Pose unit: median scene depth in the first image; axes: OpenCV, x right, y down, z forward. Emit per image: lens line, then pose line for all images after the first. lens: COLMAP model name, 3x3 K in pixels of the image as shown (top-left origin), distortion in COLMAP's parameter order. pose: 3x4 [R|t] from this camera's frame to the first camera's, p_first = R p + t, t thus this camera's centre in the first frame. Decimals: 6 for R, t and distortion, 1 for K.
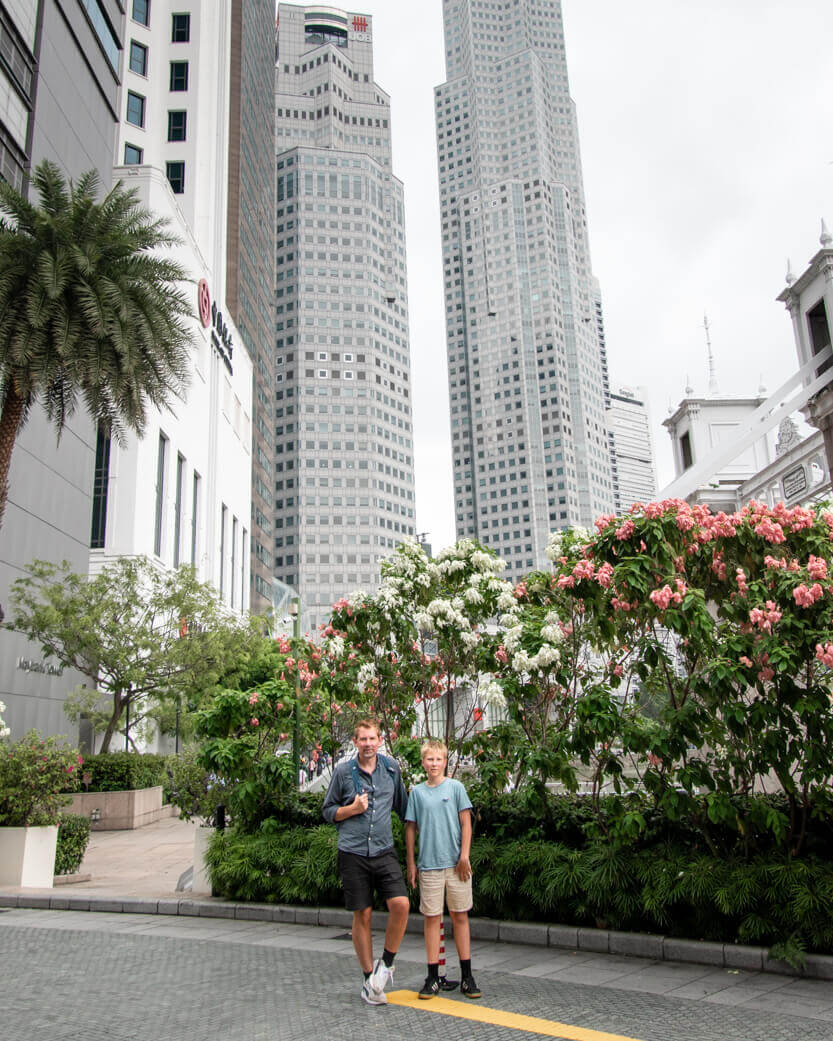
lens RADIAL K [[846.4, 0, 416.5], [0, 846.4, 520.5], [0, 0, 1]] dist [-0.001656, 0.002498]
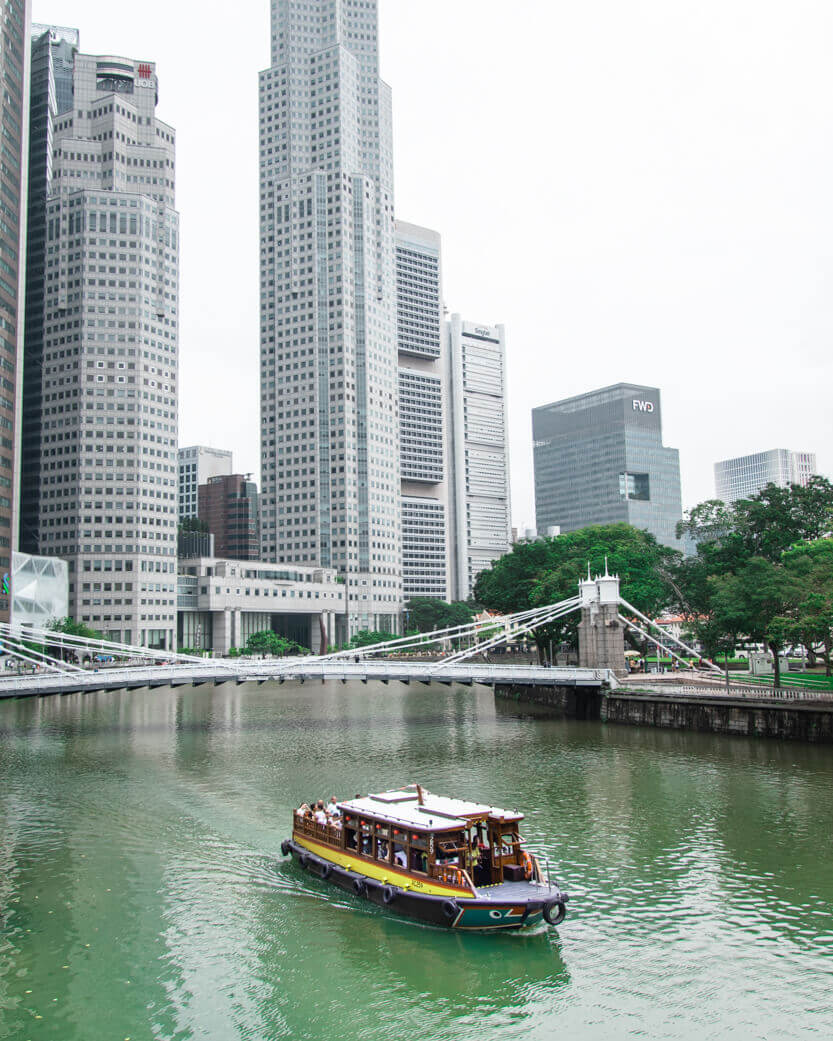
lens RADIAL K [[895.7, 0, 417.0], [0, 895.7, 535.3], [0, 0, 1]] dist [0.003420, -0.000406]
pose [[0.999005, 0.020220, 0.039750, 0.283695], [-0.025651, 0.989638, 0.141275, -0.119809], [-0.036482, -0.142154, 0.989172, -0.376843]]
